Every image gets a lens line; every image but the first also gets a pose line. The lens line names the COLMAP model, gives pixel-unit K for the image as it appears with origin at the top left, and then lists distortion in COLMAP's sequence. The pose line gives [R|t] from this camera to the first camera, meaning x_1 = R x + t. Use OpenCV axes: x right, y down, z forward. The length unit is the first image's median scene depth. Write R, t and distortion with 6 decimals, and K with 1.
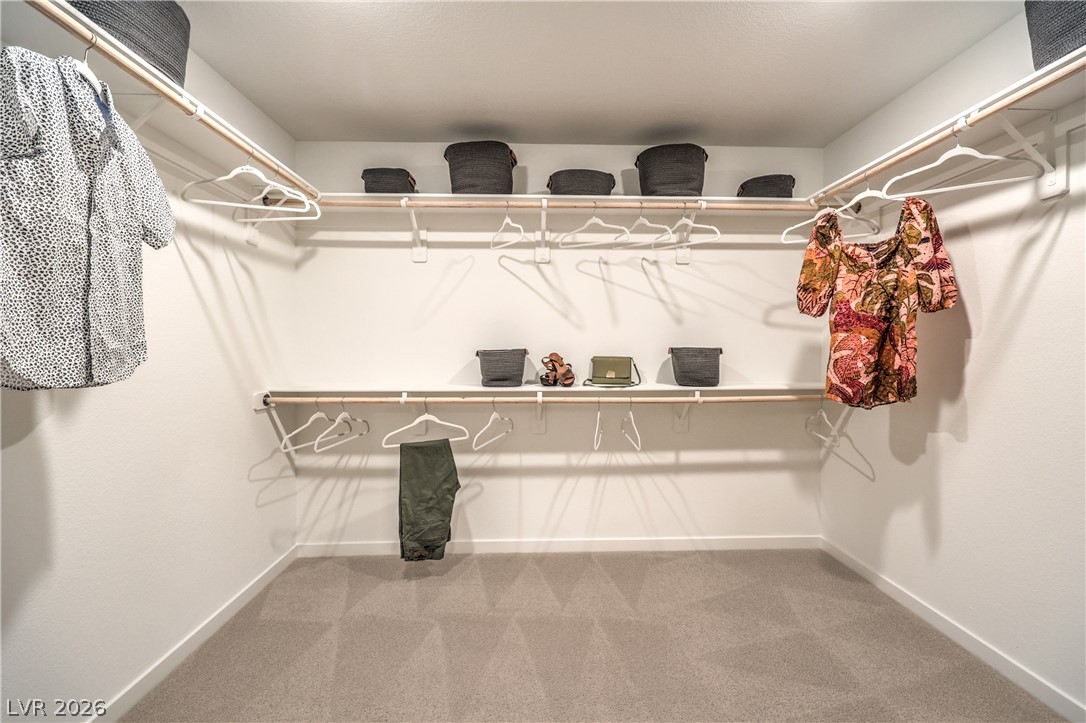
lens RADIAL K [[445.8, 0, 546.7], [0, 445.8, 344.0], [0, 0, 1]] dist [-0.000443, -0.000175]
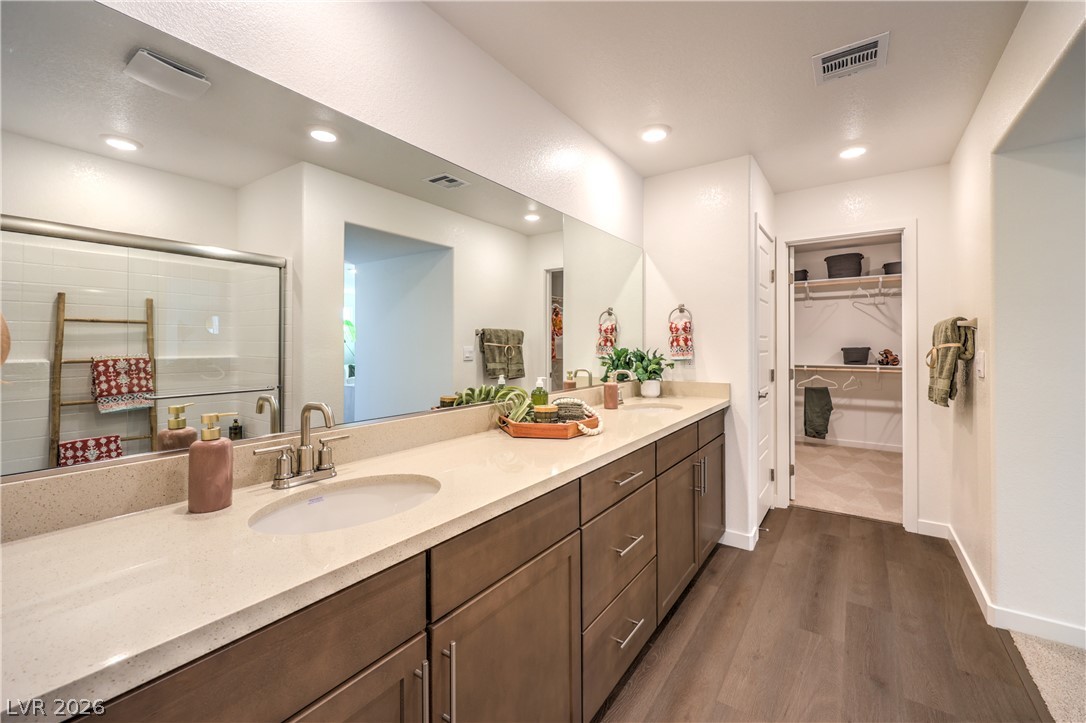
lens RADIAL K [[445.8, 0, 546.7], [0, 445.8, 344.0], [0, 0, 1]] dist [-0.000443, -0.000175]
pose [[0.799625, -0.000750, -0.600499, -0.002701], [0.002213, 0.999996, 0.001697, -0.010383], [0.600495, -0.002686, 0.799624, -1.564320]]
